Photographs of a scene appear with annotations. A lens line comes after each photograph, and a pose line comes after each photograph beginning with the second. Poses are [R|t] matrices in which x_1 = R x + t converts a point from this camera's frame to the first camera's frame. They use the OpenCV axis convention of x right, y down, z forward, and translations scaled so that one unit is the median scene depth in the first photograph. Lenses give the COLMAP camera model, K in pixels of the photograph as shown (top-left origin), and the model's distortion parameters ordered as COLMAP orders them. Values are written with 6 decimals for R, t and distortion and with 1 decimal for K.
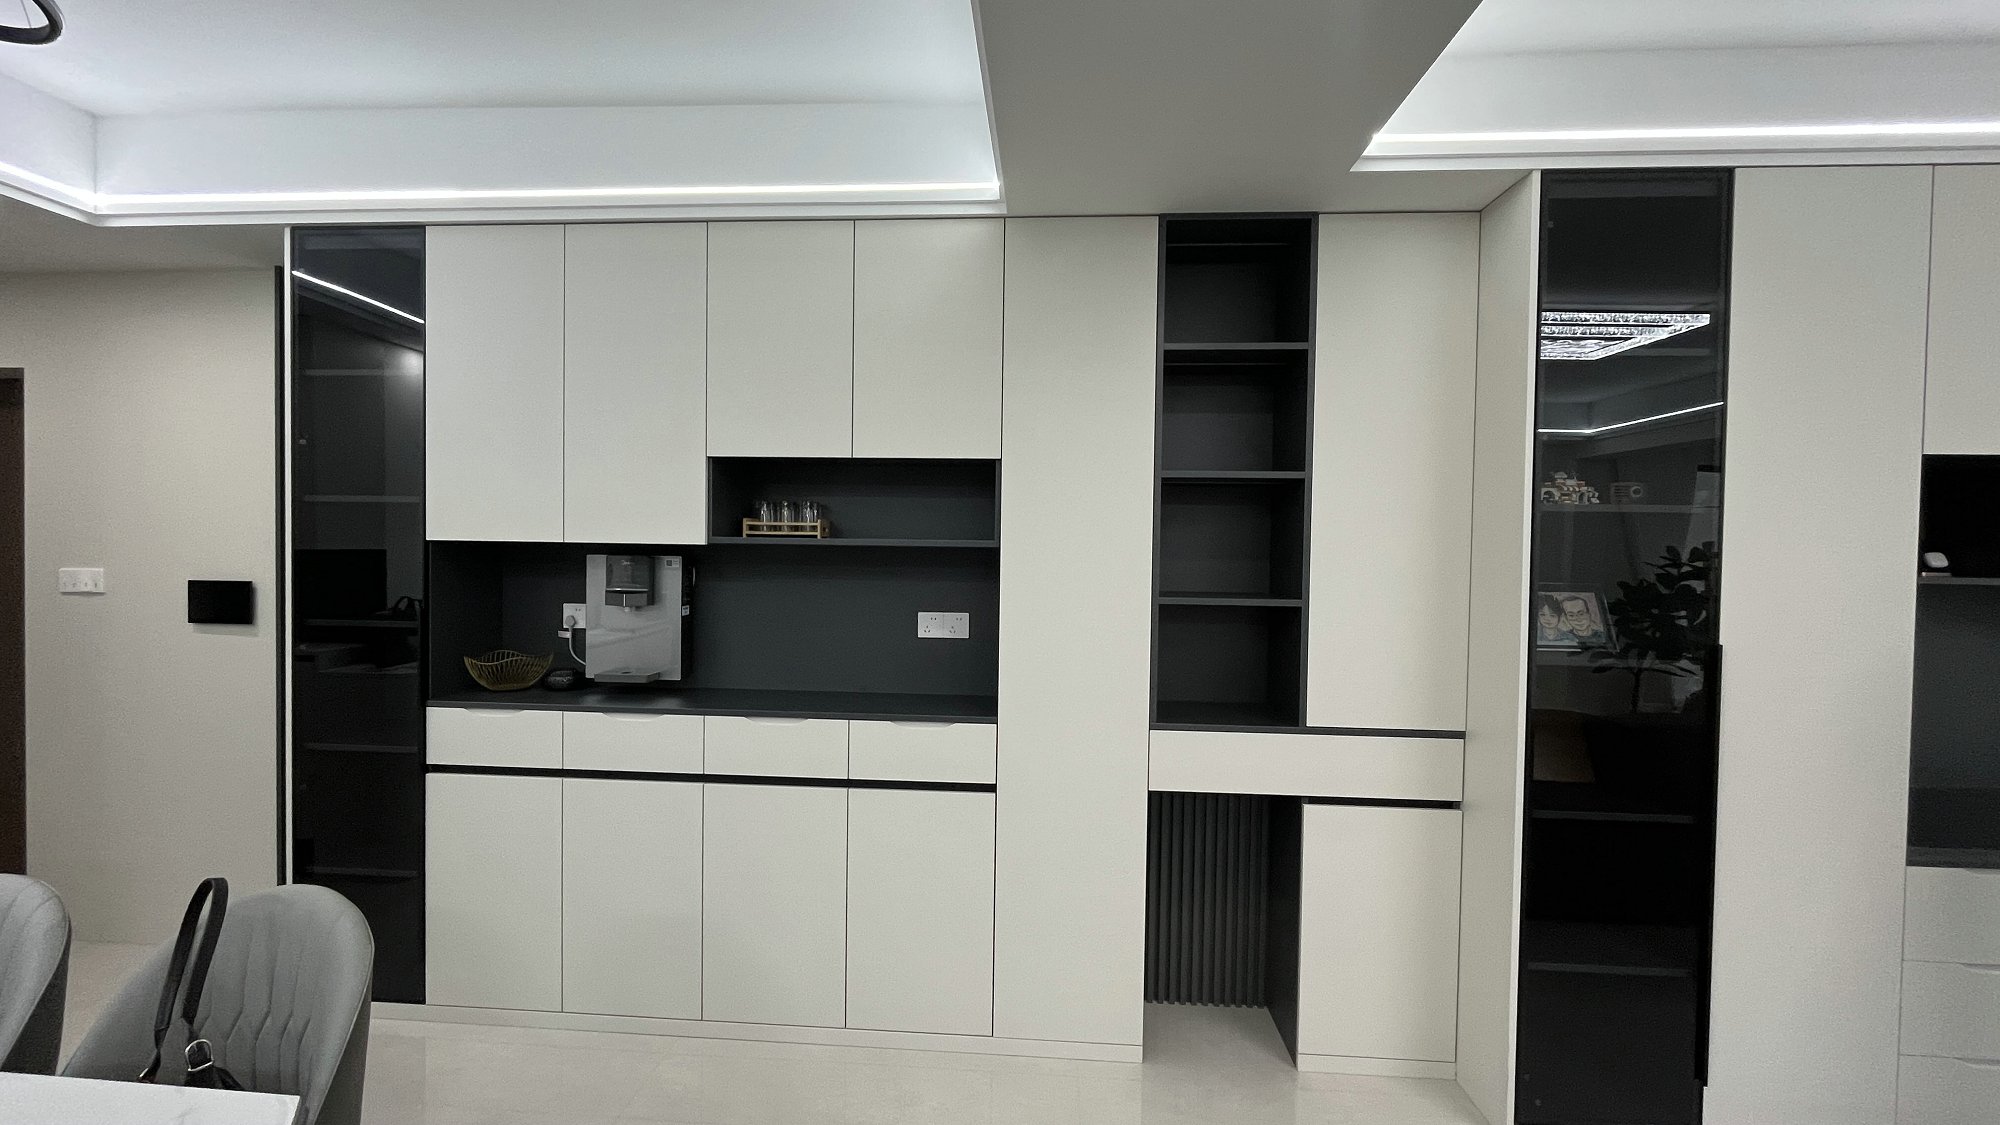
lens RADIAL K [[807.5, 0, 1000.0], [0, 807.5, 567.4], [0, 0, 1]] dist [-0.002783, -0.000787]
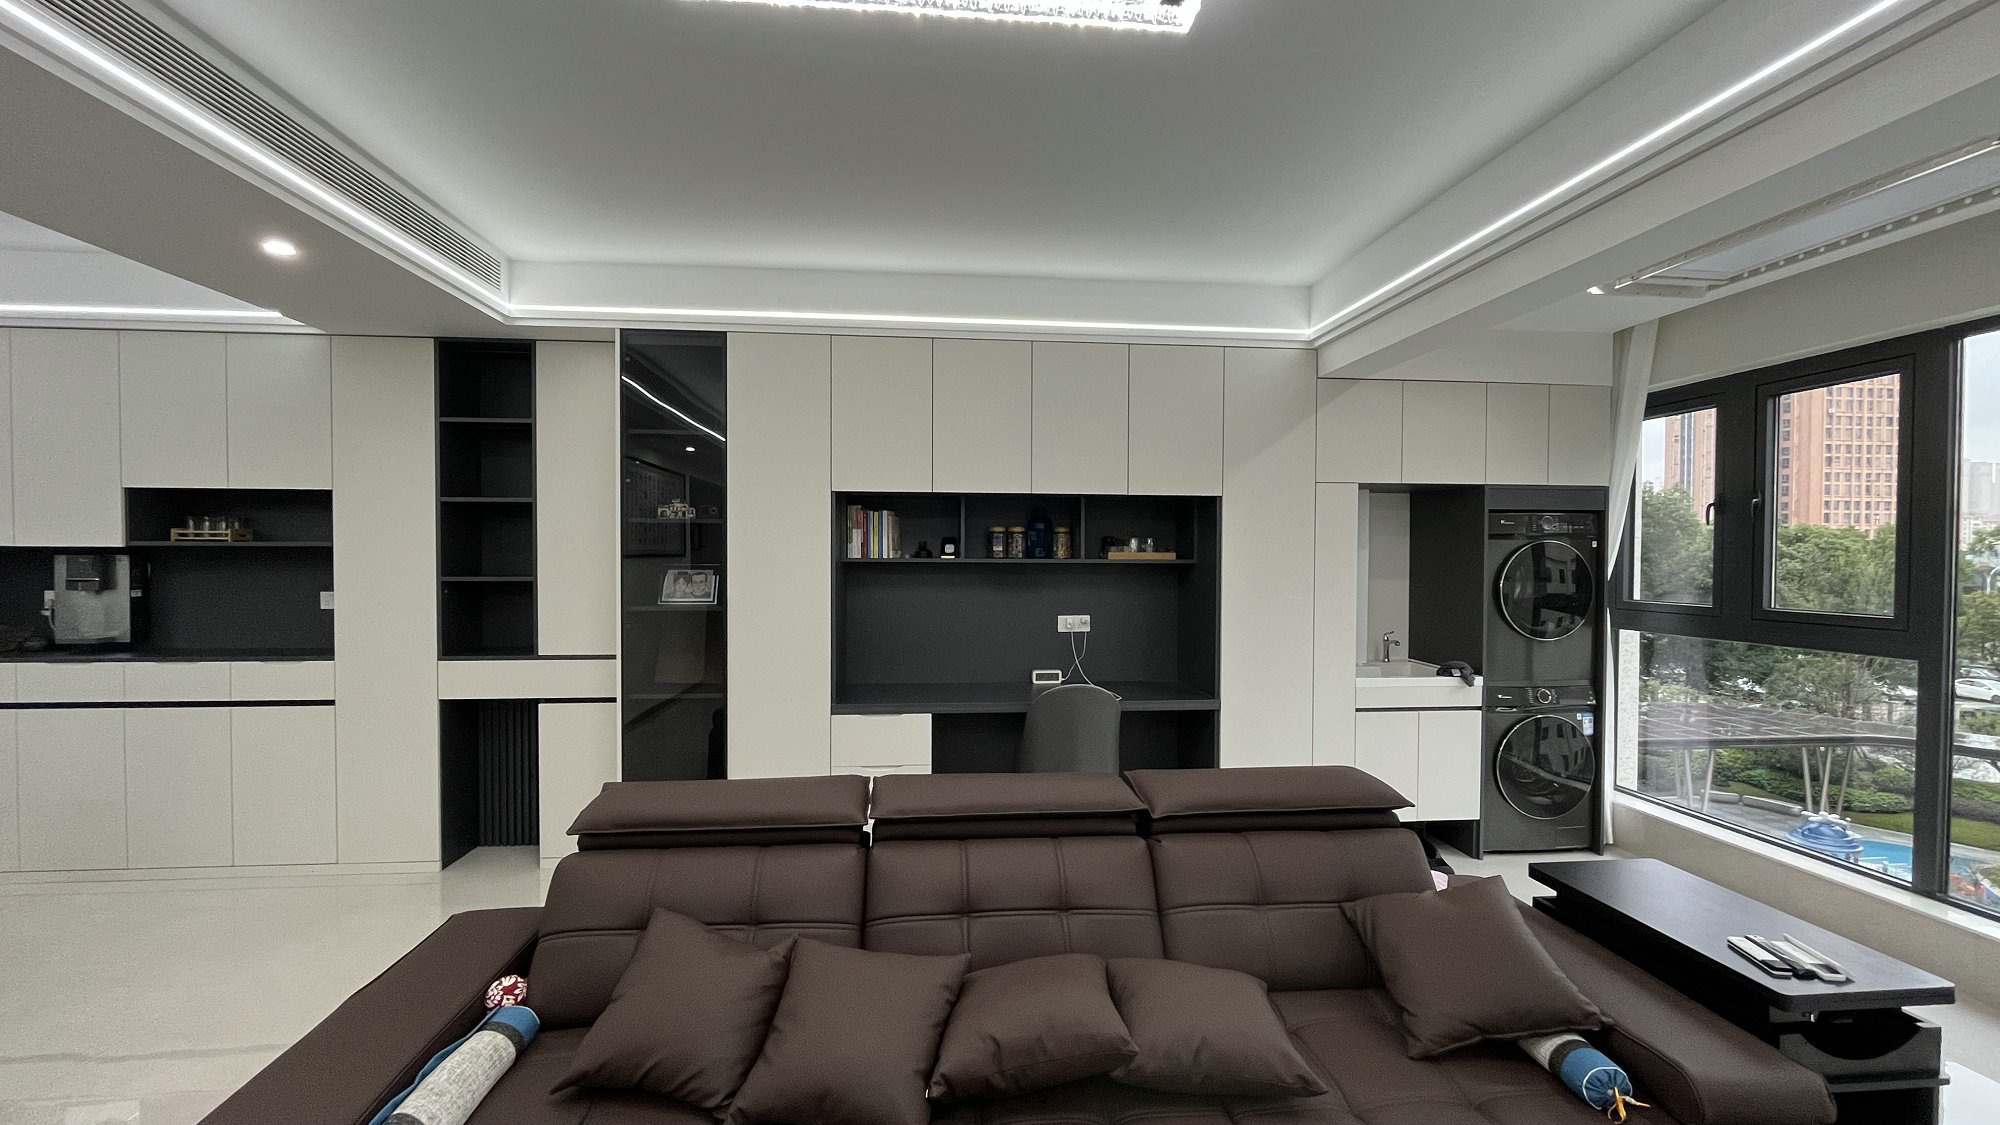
lens RADIAL K [[807.5, 0, 994.7], [0, 807.5, 561.1], [0, 0, 1]] dist [-0.002783, -0.000787]
pose [[0.987724, -0.013288, 0.155645, 0.960349], [0.013785, 0.999903, -0.002117, 0.022406], [-0.155602, 0.004236, 0.987811, -0.689853]]
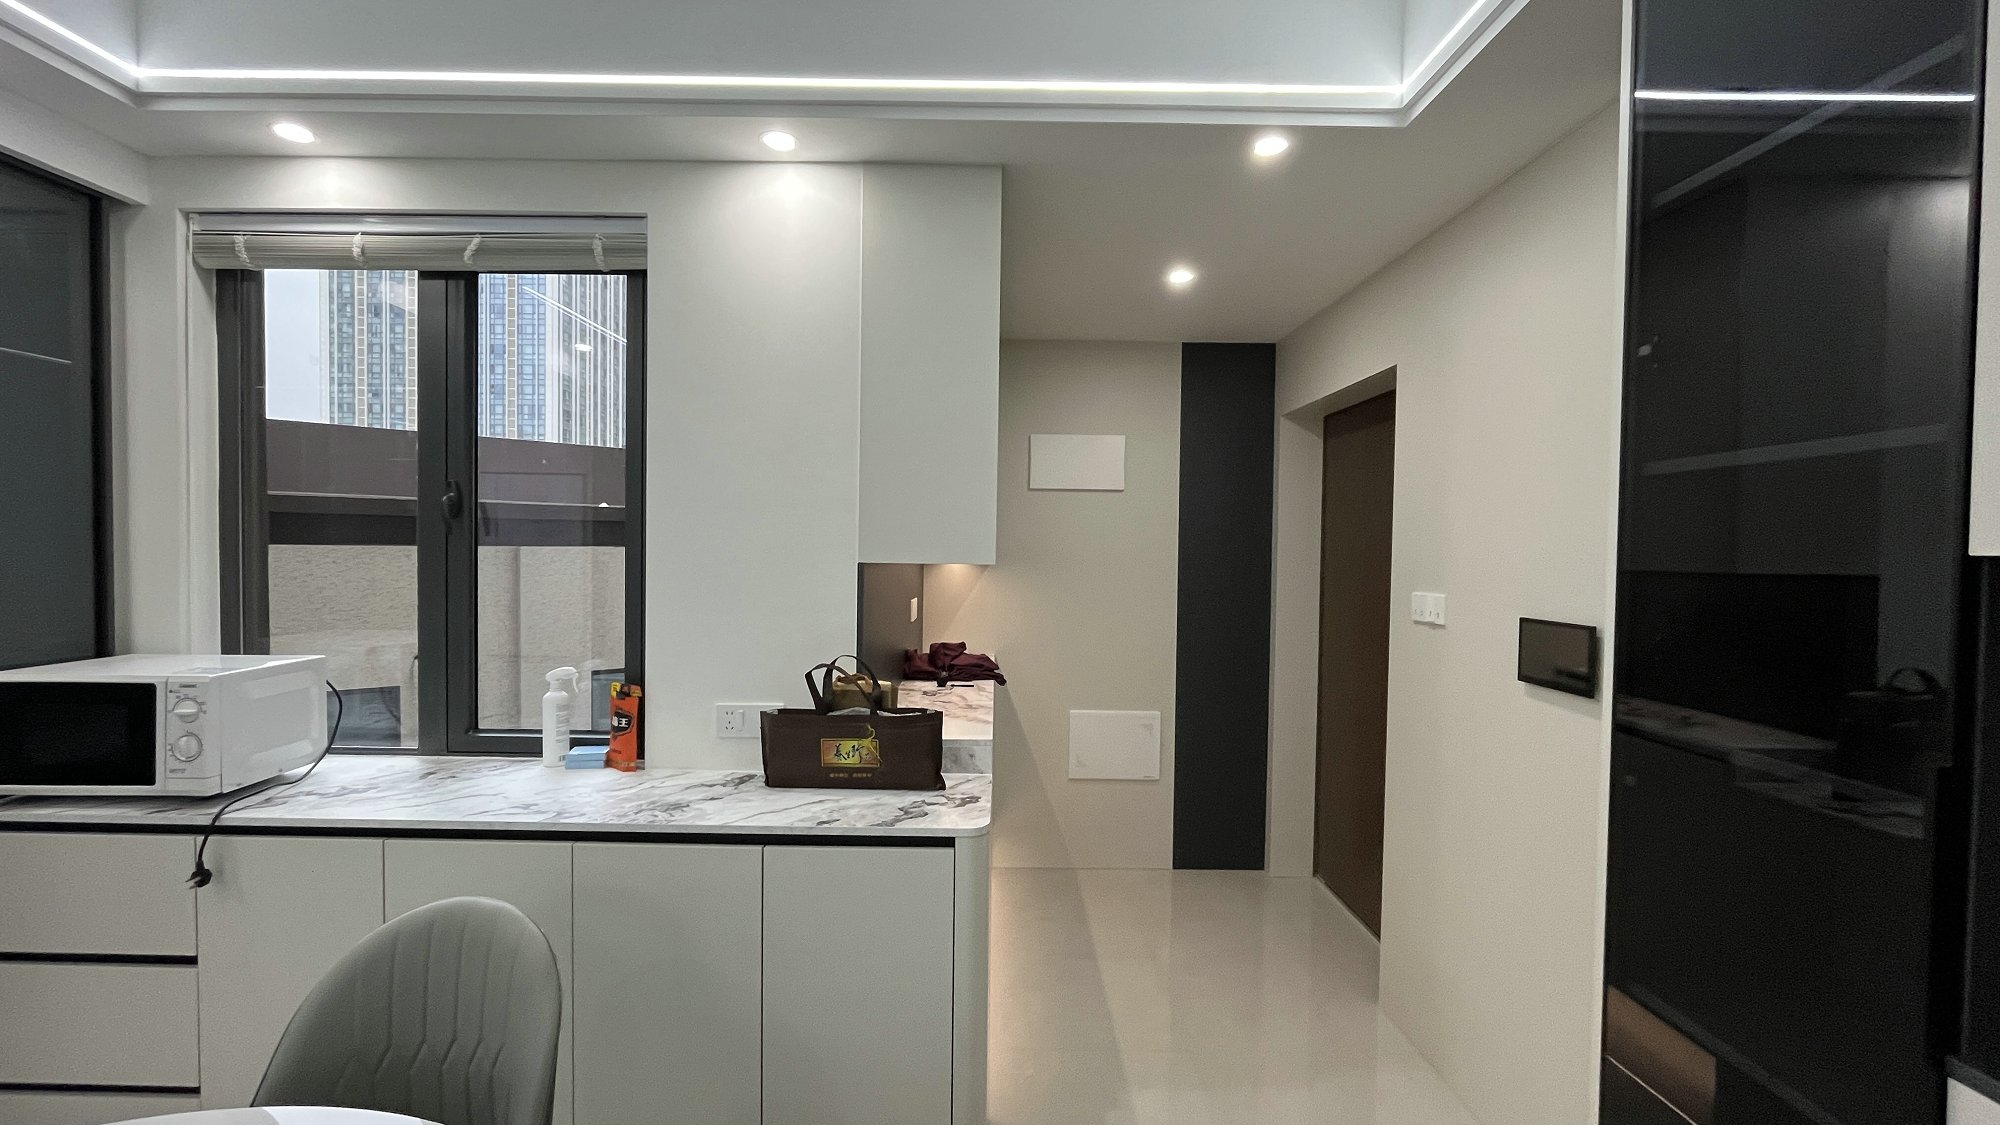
lens RADIAL K [[807.5, 0, 987.3], [0, 807.5, 566.2], [0, 0, 1]] dist [-0.002783, -0.000787]
pose [[0.064845, 0.005019, -0.997883, -0.365283], [-0.031608, 0.999496, 0.002973, -0.015573], [0.997395, 0.031348, 0.064971, 0.514623]]
